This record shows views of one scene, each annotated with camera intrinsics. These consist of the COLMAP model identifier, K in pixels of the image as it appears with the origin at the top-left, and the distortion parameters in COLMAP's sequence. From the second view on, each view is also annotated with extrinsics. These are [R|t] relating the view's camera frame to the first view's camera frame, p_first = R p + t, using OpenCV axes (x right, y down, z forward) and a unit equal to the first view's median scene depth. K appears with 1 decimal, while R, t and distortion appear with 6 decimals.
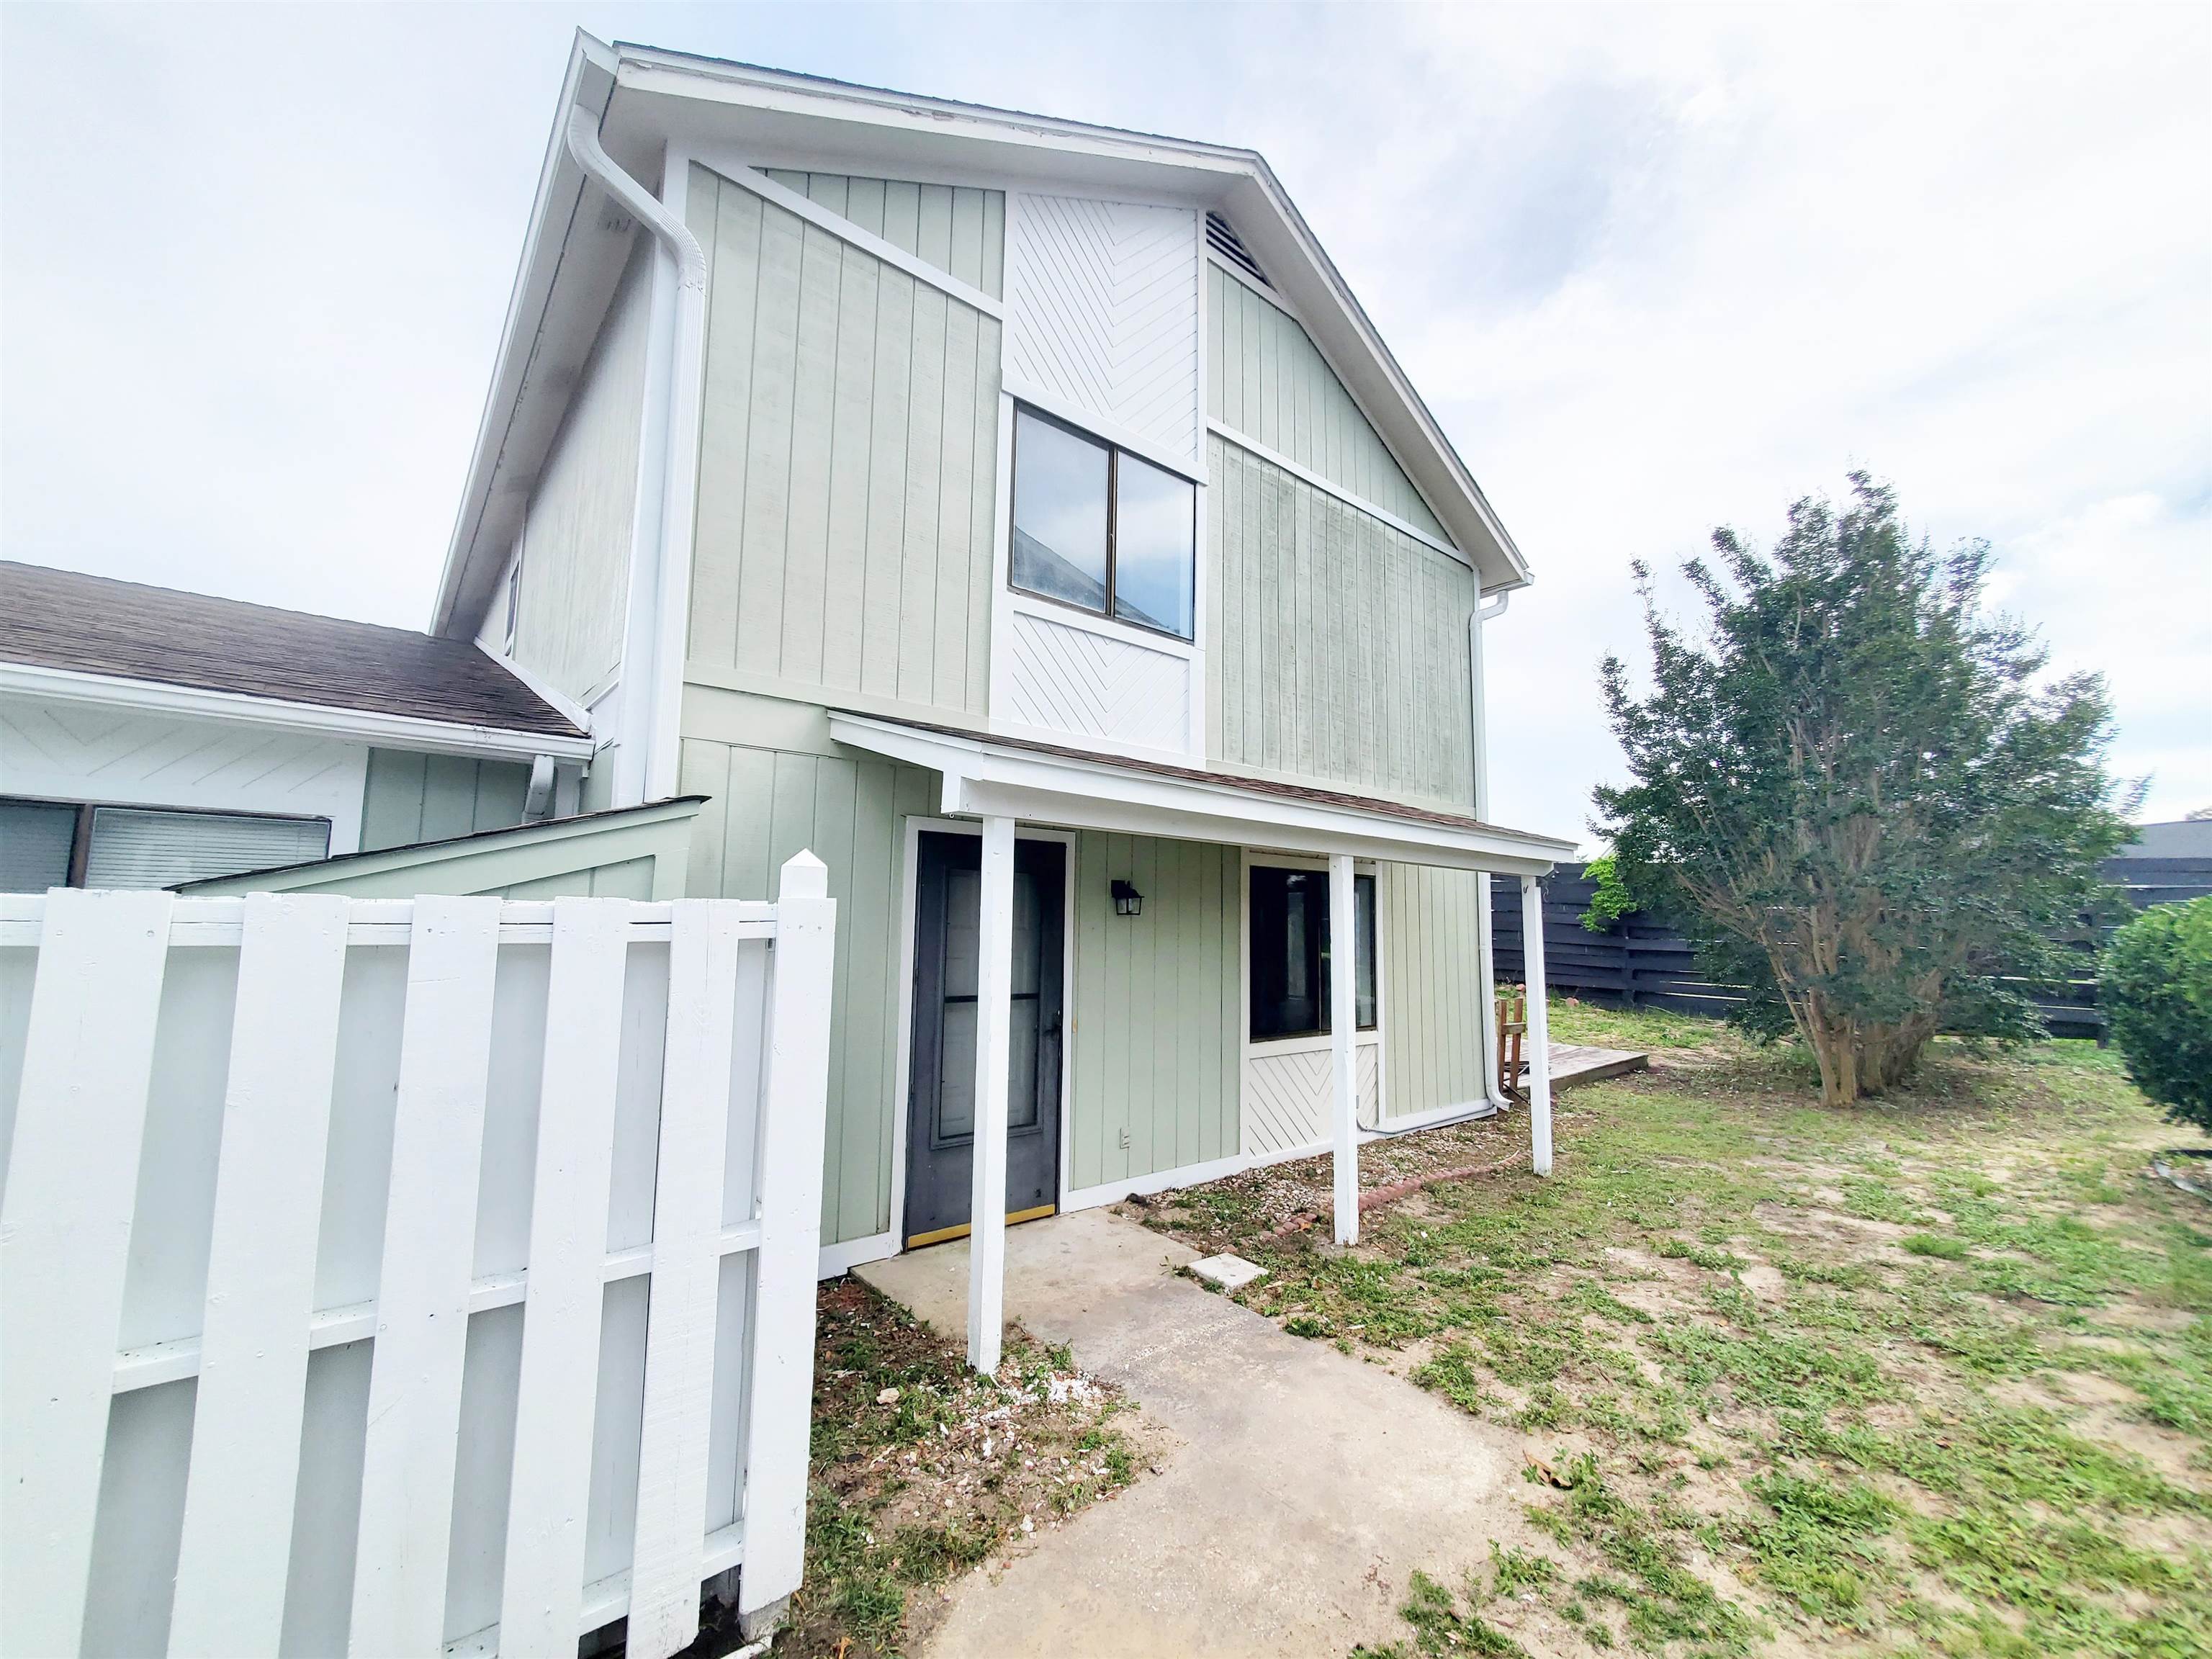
lens RADIAL K [[890.9, 0, 1097.1], [0, 890.9, 823.1], [0, 0, 1]] dist [-0.000766, 0.000103]
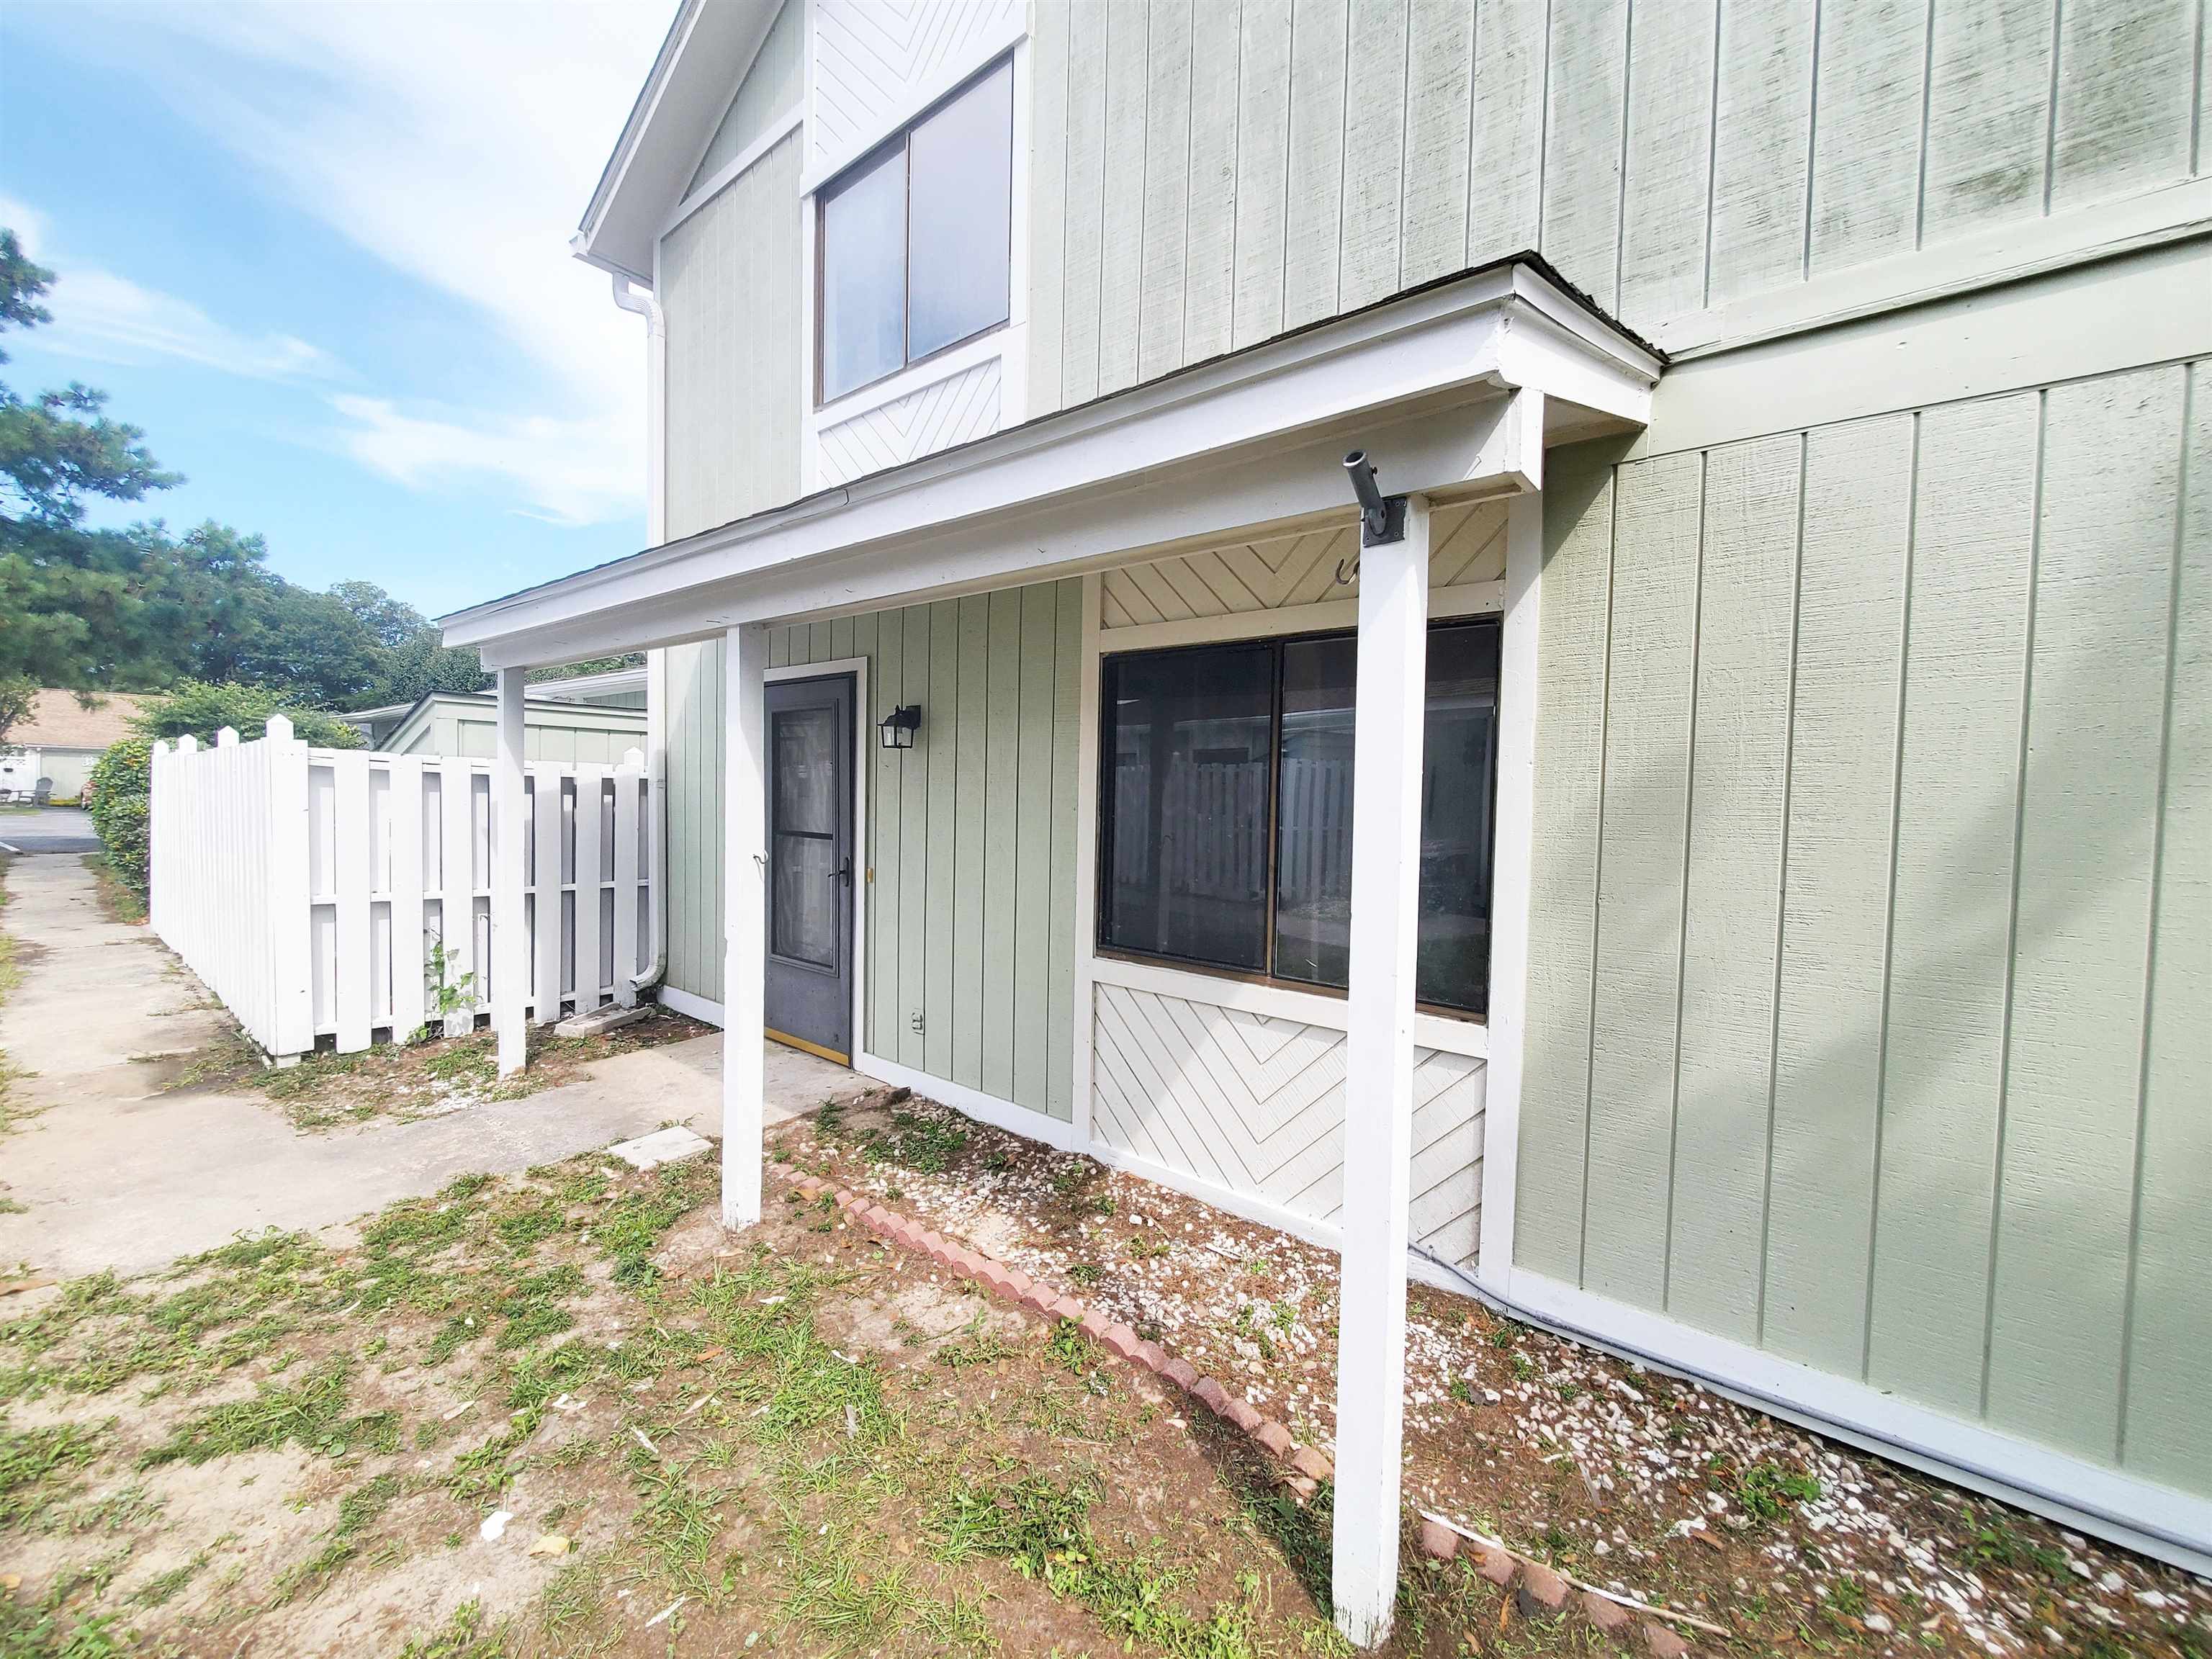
lens RADIAL K [[875.9, 0, 1103.9], [0, 875.9, 821.2], [0, 0, 1]] dist [-0.001370, -0.000344]
pose [[0.202138, 0.021546, -0.979120, 0.853338], [0.092050, 0.994914, 0.040897, 0.155330], [0.975022, -0.098395, 0.199126, 1.033759]]
